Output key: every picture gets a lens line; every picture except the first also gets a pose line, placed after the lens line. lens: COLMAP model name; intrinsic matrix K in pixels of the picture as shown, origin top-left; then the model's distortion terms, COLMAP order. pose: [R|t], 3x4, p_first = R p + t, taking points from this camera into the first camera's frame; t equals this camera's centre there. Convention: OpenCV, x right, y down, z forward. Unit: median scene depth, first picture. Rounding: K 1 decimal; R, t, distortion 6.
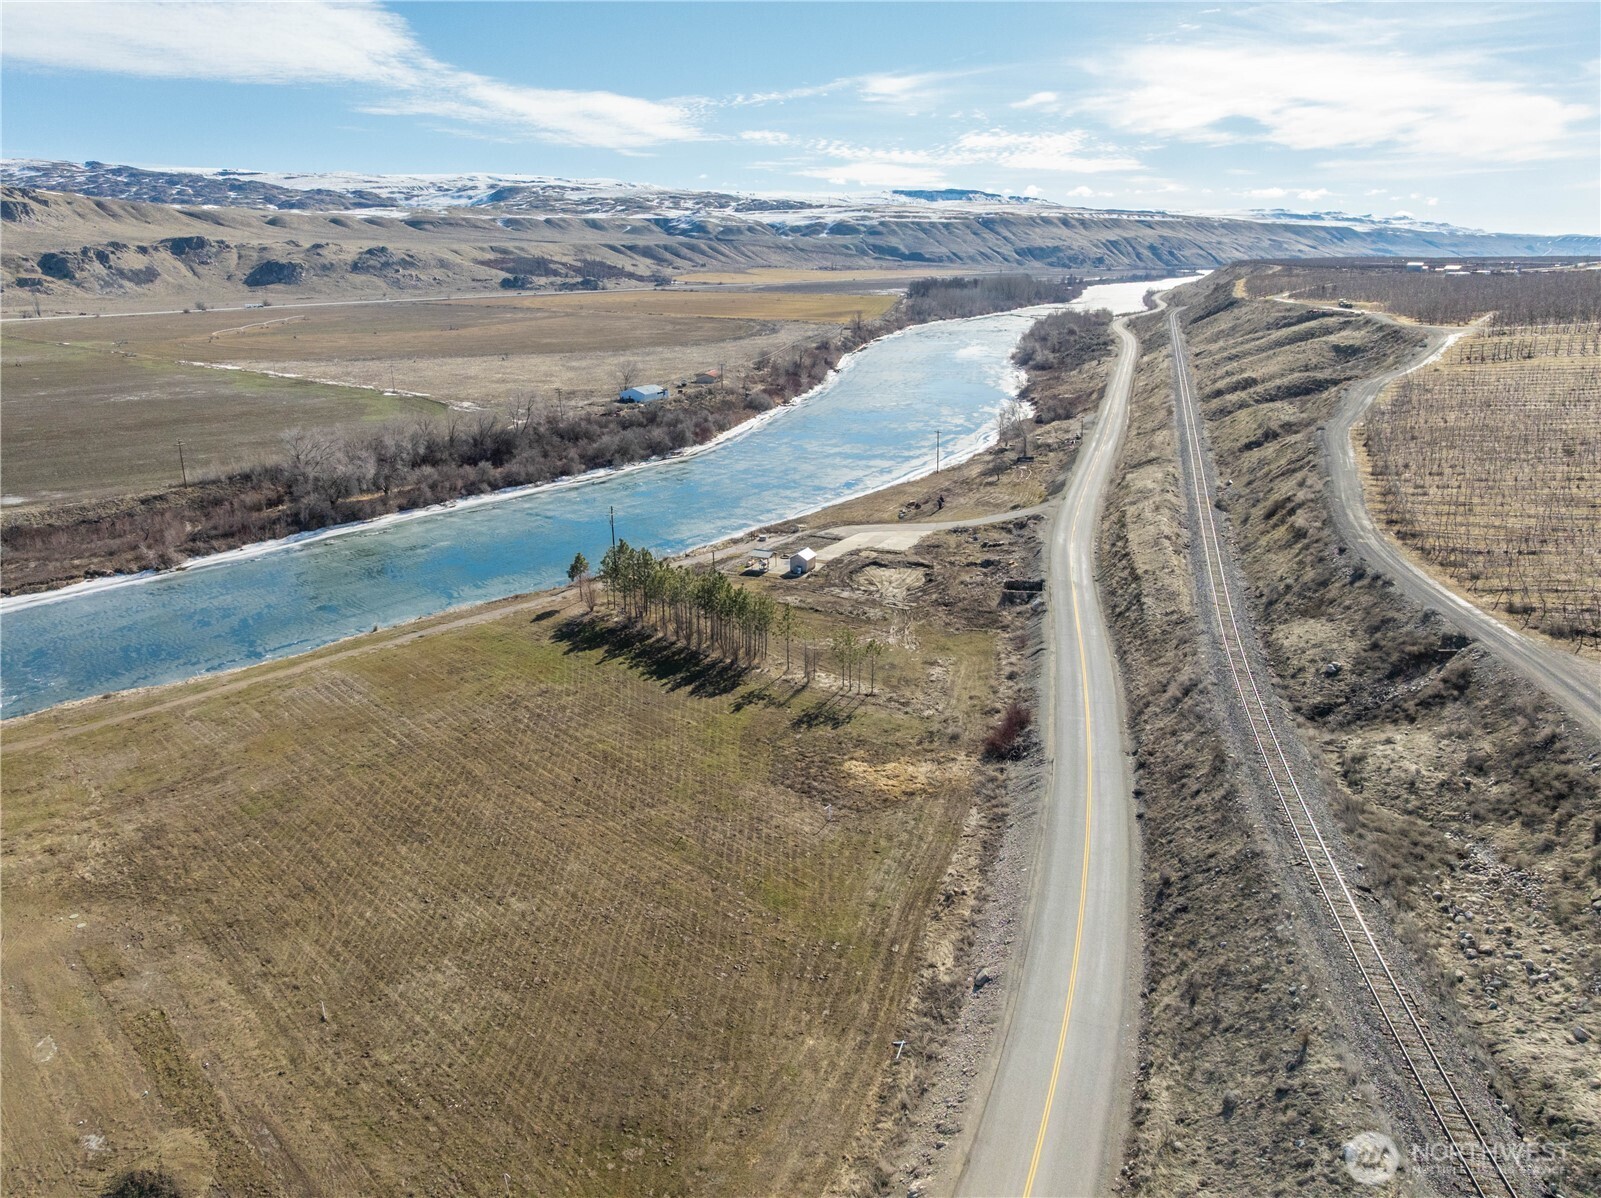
lens RADIAL K [[1129.1, 0, 801.8], [0, 1129.1, 601.5], [0, 0, 1]] dist [-0.034965, -0.000762]
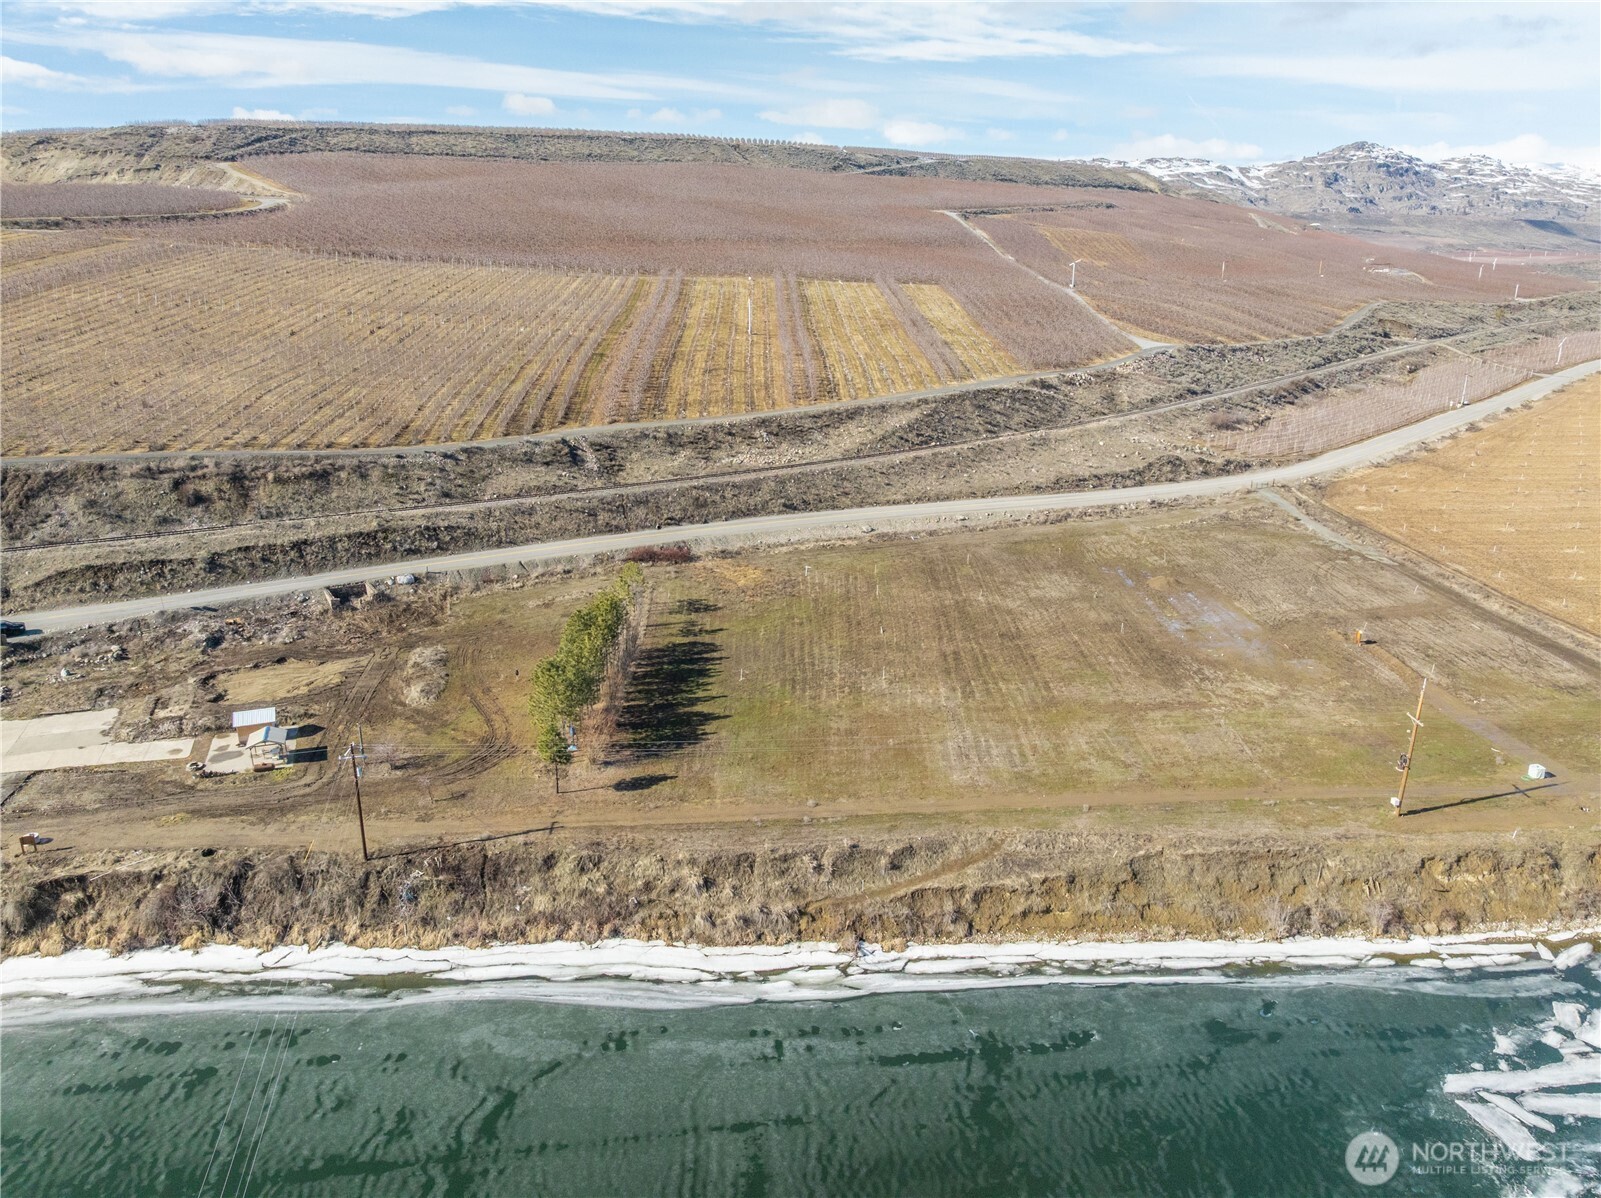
lens RADIAL K [[1129.1, 0, 801.8], [0, 1129.1, 601.5], [0, 0, 1]] dist [-0.034965, -0.000762]
pose [[-0.697854, -0.214815, 0.683267, -0.262211], [0.216338, 0.846189, 0.486993, -0.139391], [-0.682787, 0.487667, -0.544043, 0.443927]]
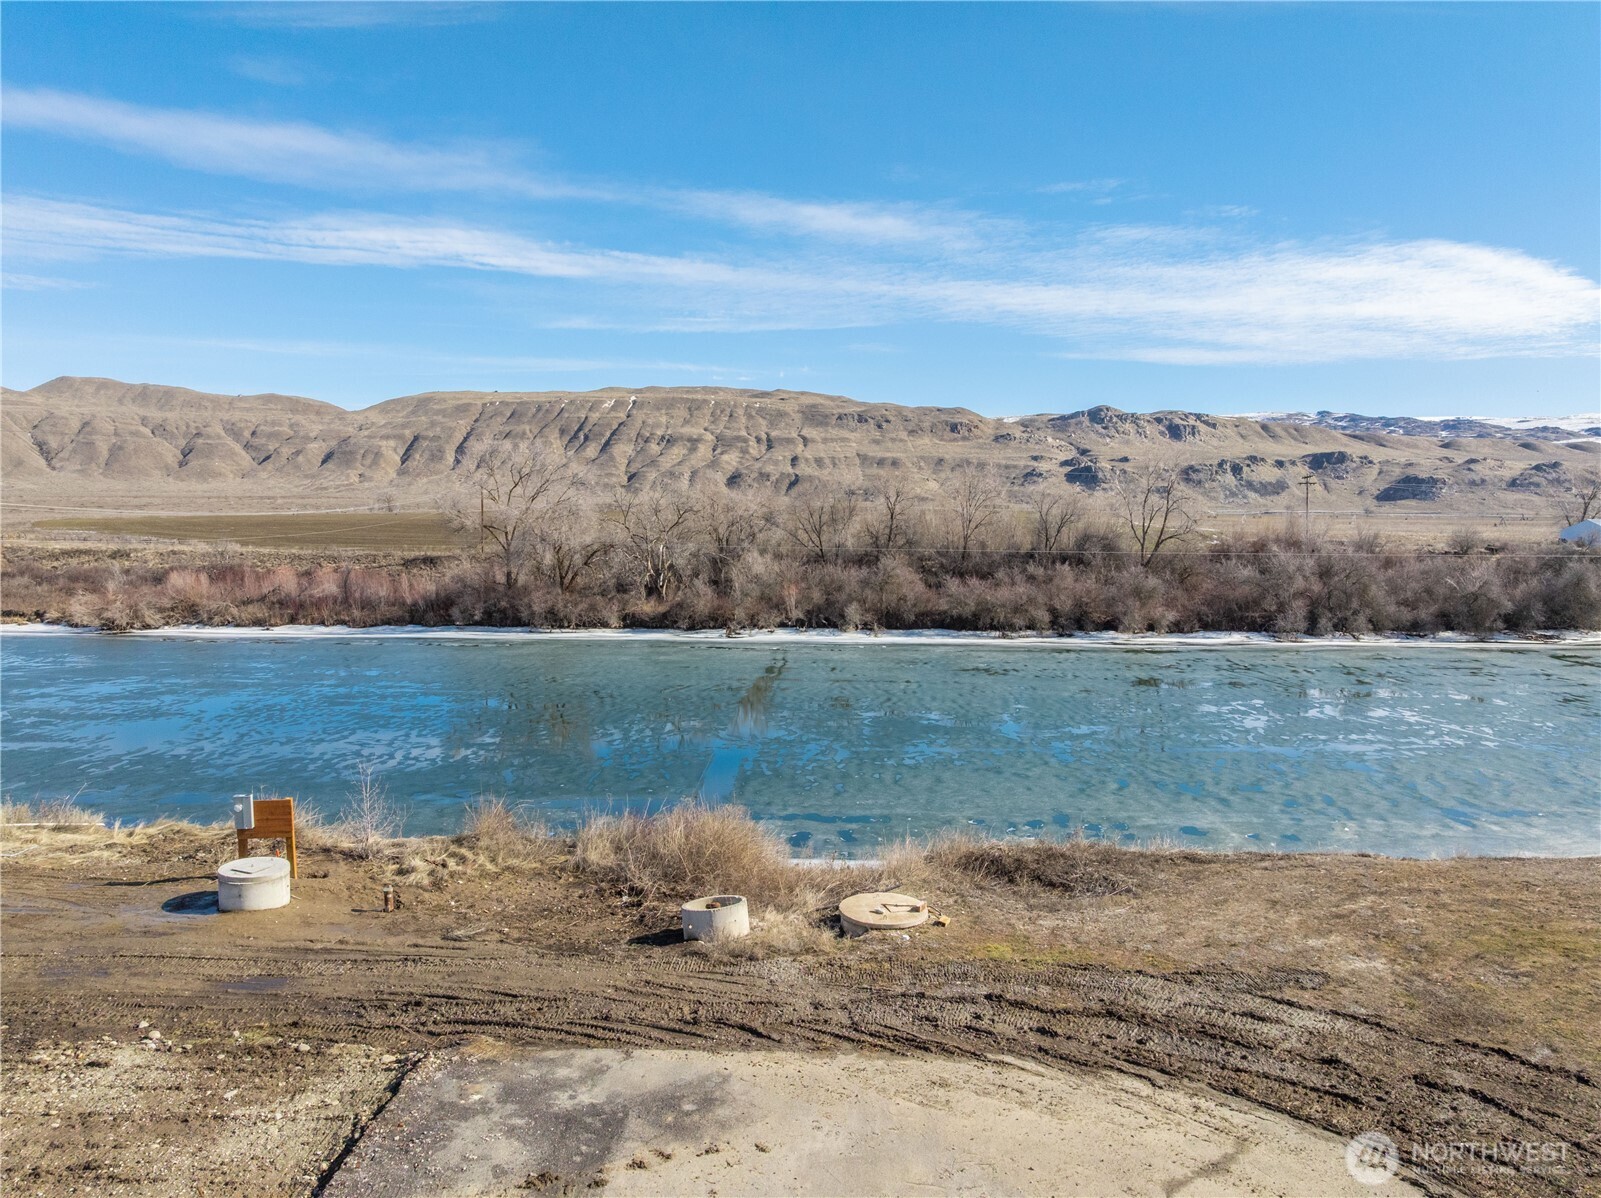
lens RADIAL K [[1129.1, 0, 801.8], [0, 1129.1, 601.5], [0, 0, 1]] dist [-0.034965, -0.000762]
pose [[0.544754, 0.076487, -0.835101, 0.036640], [-0.255768, 0.963538, -0.078593, -0.039633], [0.798640, 0.256406, 0.544454, 0.441171]]
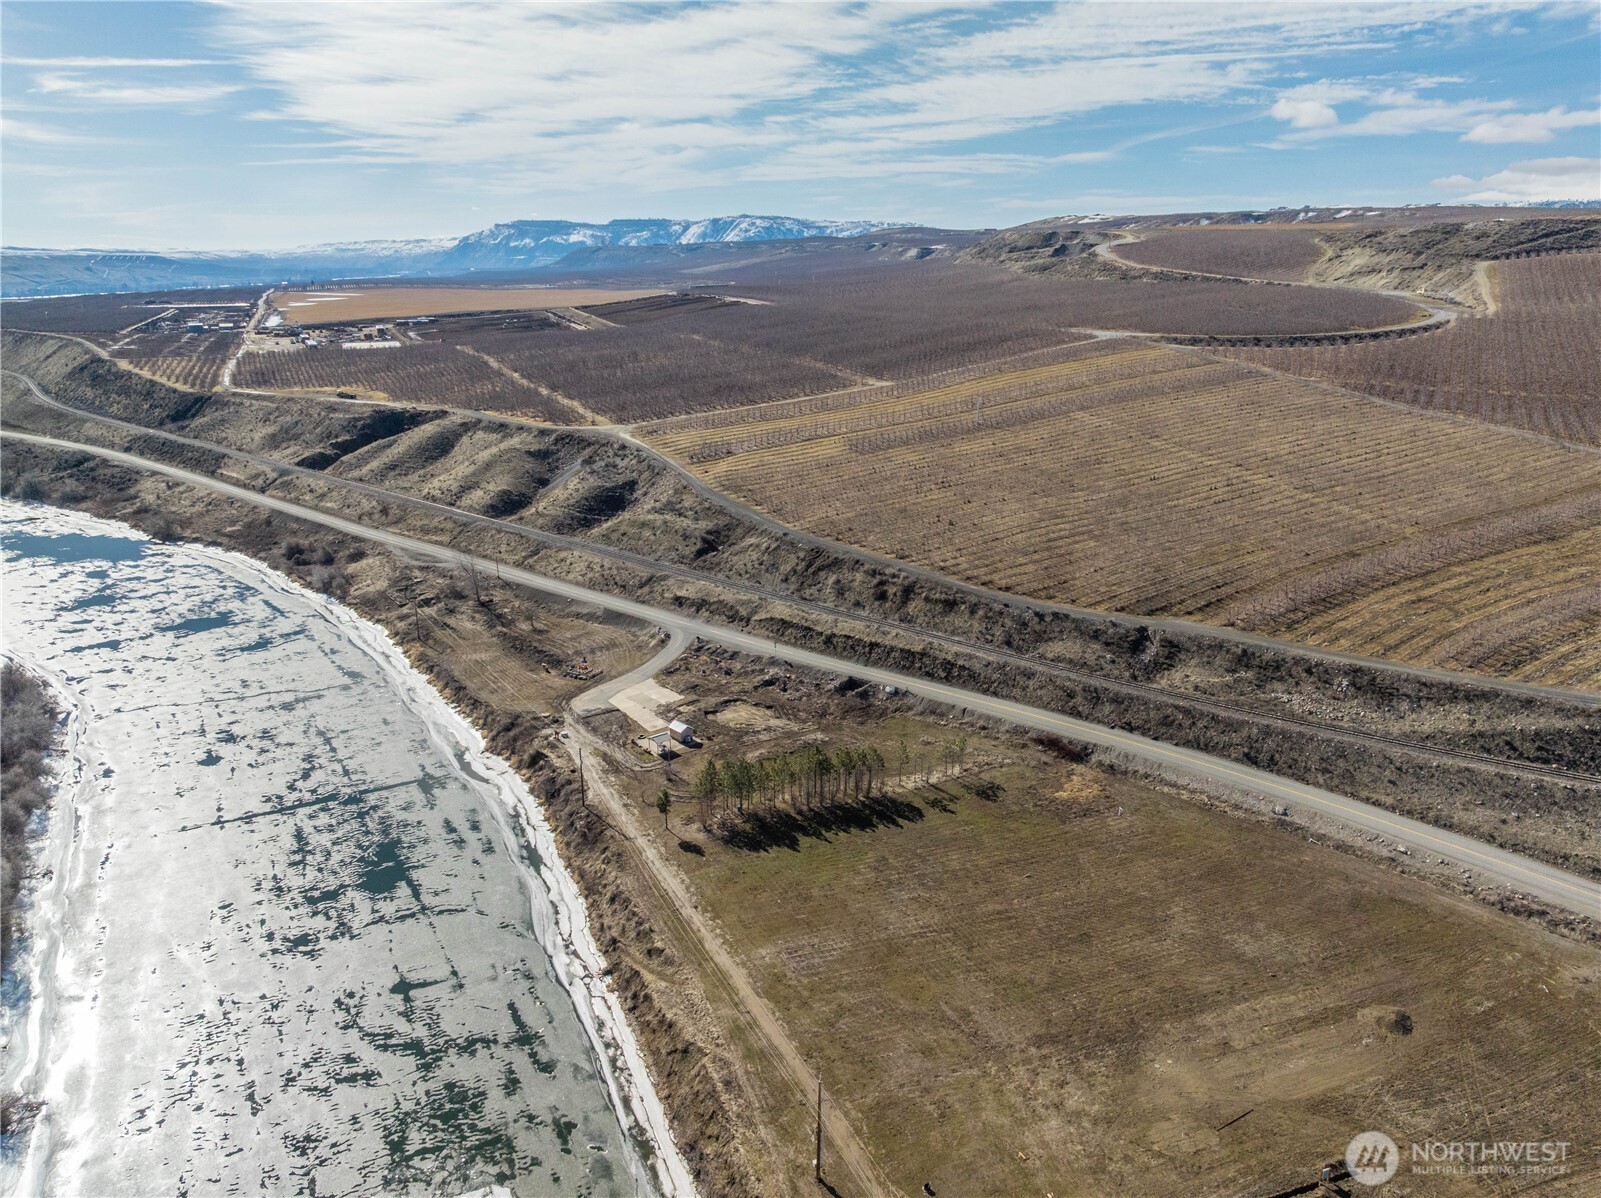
lens RADIAL K [[1126.6, 0, 802.7], [0, 1126.6, 602.1], [0, 0, 1]] dist [-0.028203, -0.011689]
pose [[0.410149, -0.262398, 0.873456, -0.390492], [0.269591, 0.949801, 0.158742, -0.131297], [-0.871263, 0.170368, 0.460300, 0.121712]]
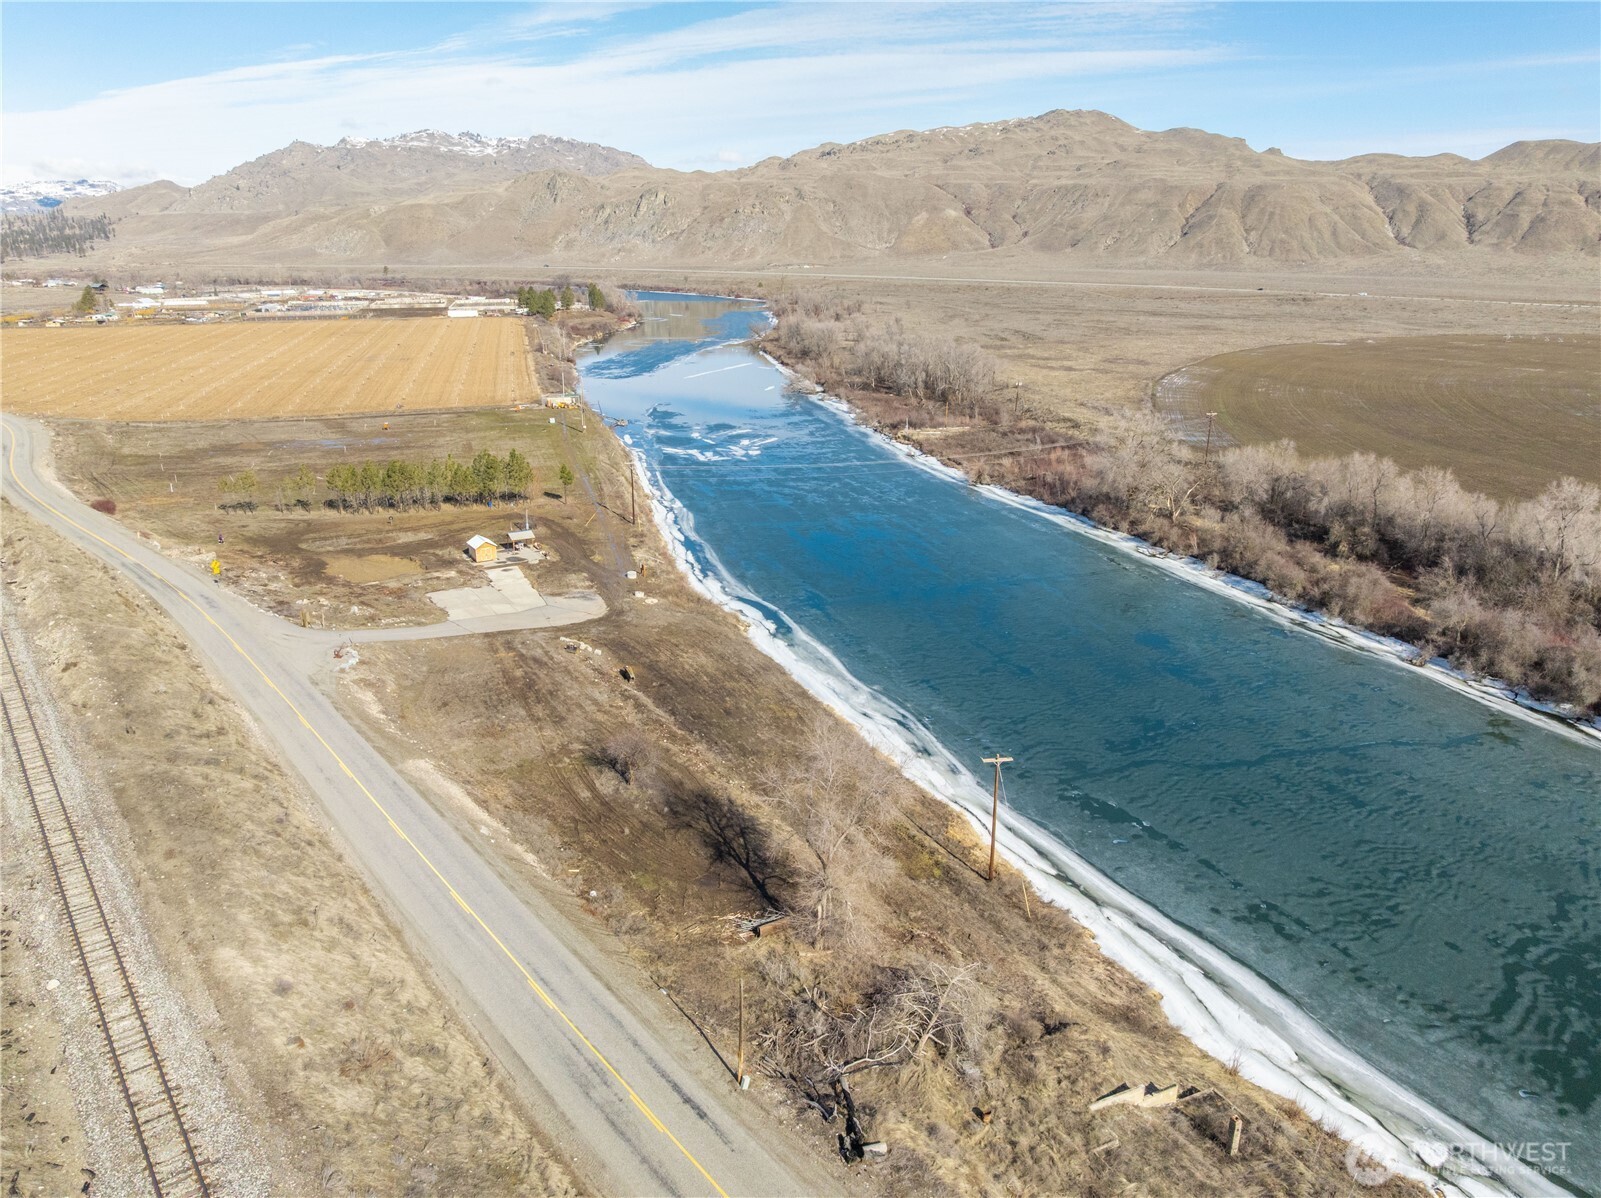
lens RADIAL K [[1130.0, 0, 802.5], [0, 1130.0, 599.9], [0, 0, 1]] dist [-0.037586, -0.000663]
pose [[-0.560653, 0.253829, -0.788187, 0.235149], [-0.248355, 0.856491, 0.452486, -0.192108], [0.789929, 0.449438, -0.417155, 0.645110]]
